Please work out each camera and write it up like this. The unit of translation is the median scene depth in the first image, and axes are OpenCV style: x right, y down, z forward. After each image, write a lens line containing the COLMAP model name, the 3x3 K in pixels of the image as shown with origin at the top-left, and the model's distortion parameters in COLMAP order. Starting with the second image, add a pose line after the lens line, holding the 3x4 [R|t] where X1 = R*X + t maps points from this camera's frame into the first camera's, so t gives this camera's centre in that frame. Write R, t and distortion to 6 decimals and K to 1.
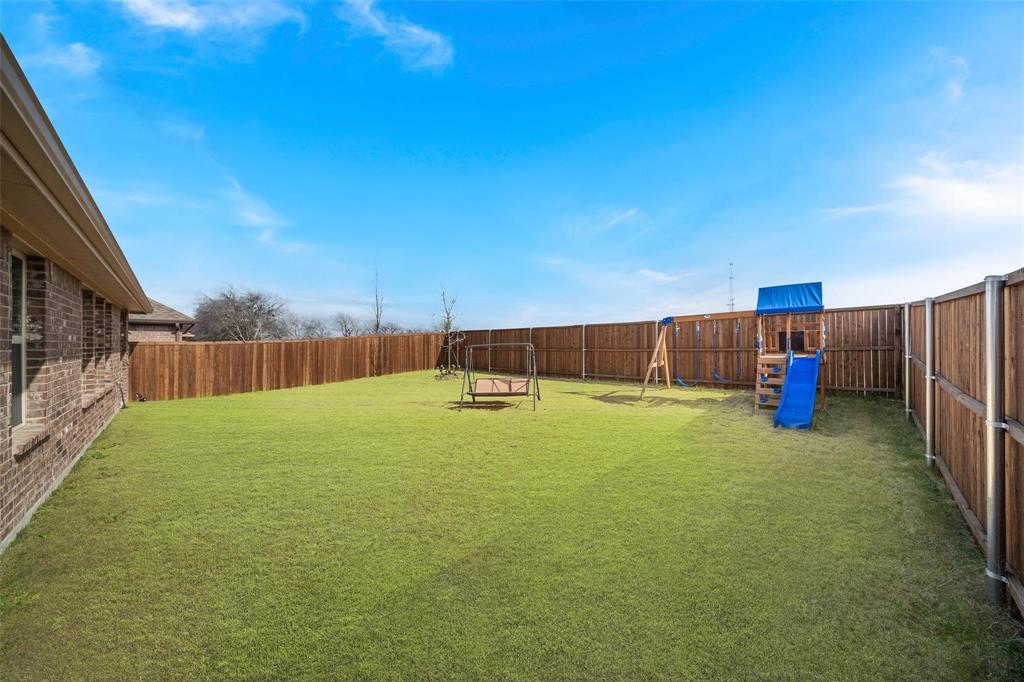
lens RADIAL K [[349.4, 0, 512.7], [0, 349.4, 342.6], [0, 0, 1]] dist [-0.007727, 0.000437]
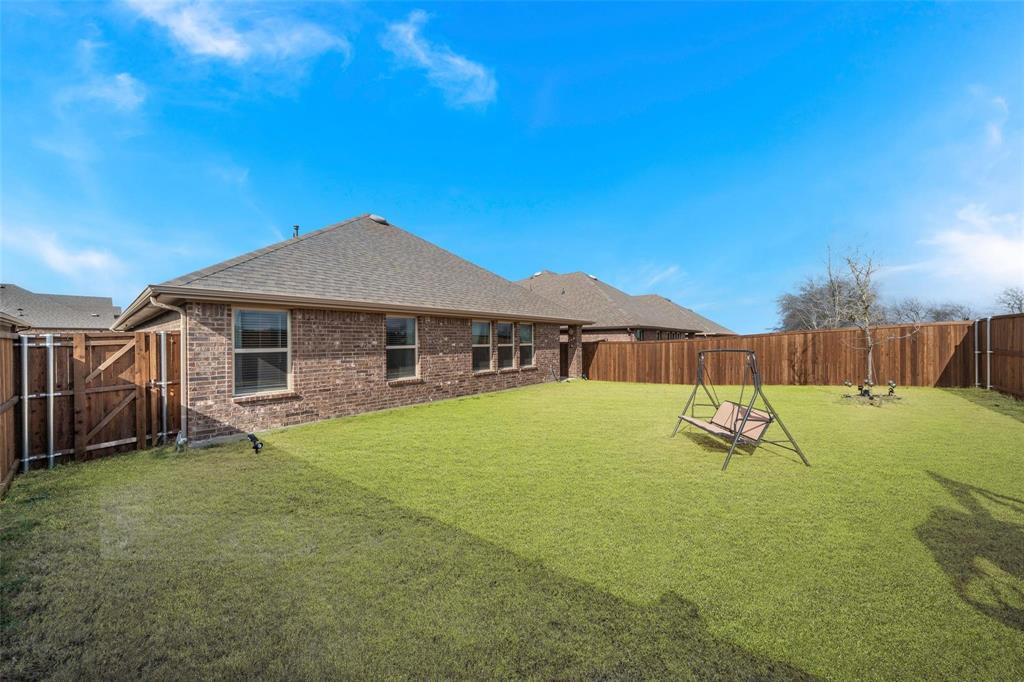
lens RADIAL K [[349.4, 0, 510.0], [0, 349.4, 338.8], [0, 0, 1]] dist [-0.007727, 0.000437]
pose [[0.089589, -0.004823, -0.995967, 0.380888], [0.013373, 0.999904, -0.003639, -0.013107], [0.995889, -0.012993, 0.089645, 0.387103]]
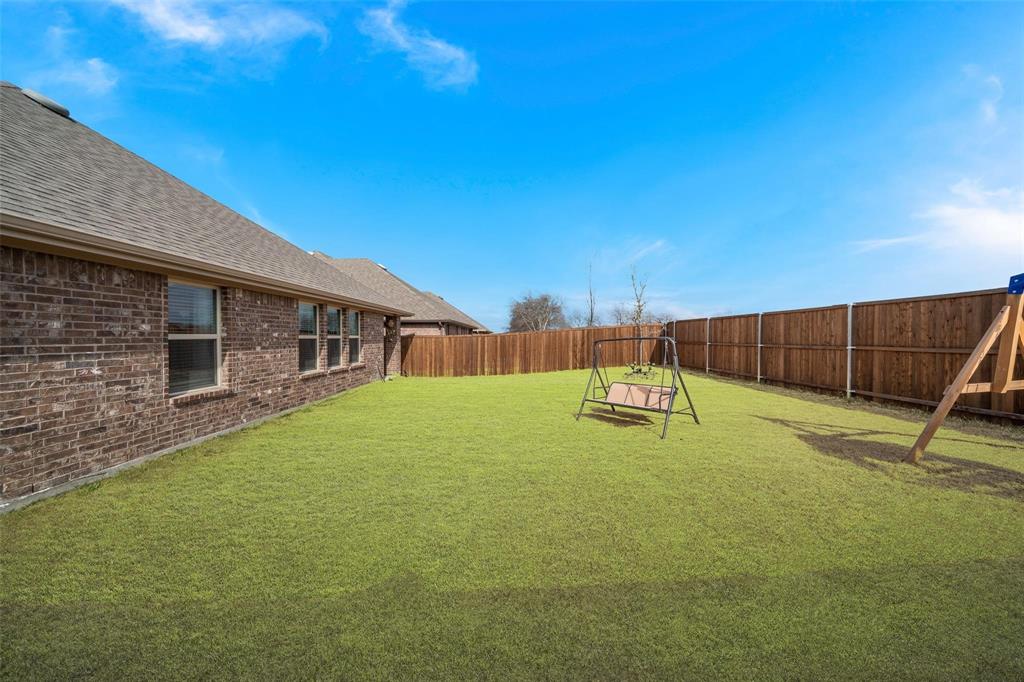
lens RADIAL K [[349.4, 0, 511.3], [0, 349.4, 341.0], [0, 0, 1]] dist [-0.007727, 0.000437]
pose [[0.710351, 0.009336, -0.703785, 0.209398], [0.003819, 0.999846, 0.017118, -0.002381], [0.703837, -0.014847, 0.710206, 0.205382]]
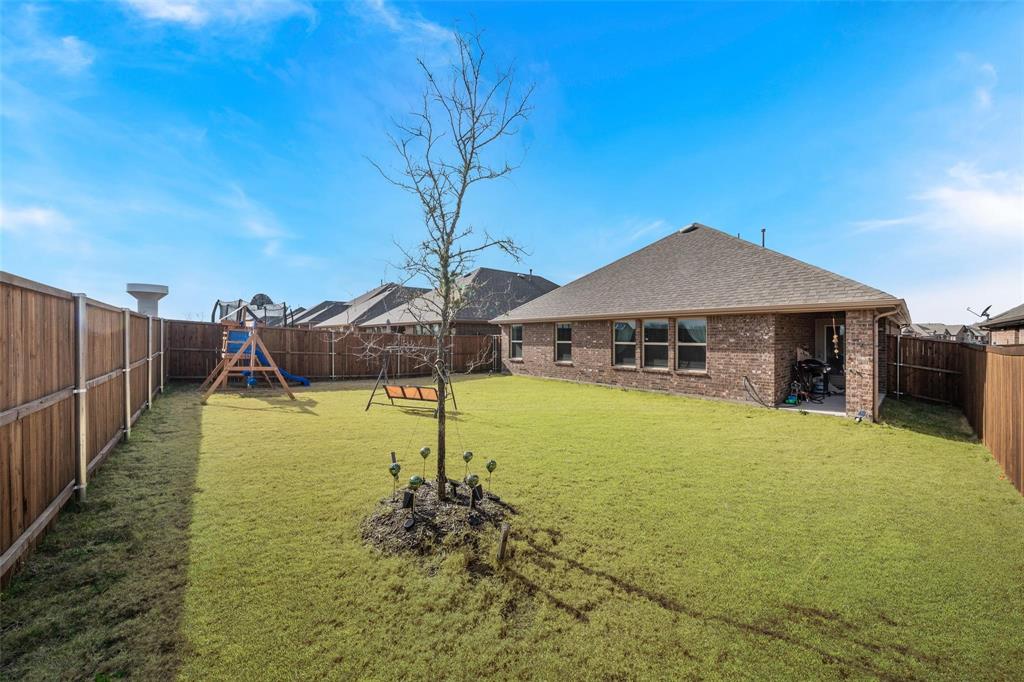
lens RADIAL K [[349.4, 0, 512.5], [0, 349.4, 337.6], [0, 0, 1]] dist [-0.007727, 0.000437]
pose [[-0.996617, 0.000048, 0.082181, -0.267047], [-0.000342, 0.999989, -0.004731, -0.010883], [-0.082180, -0.004743, -0.996606, 1.375211]]
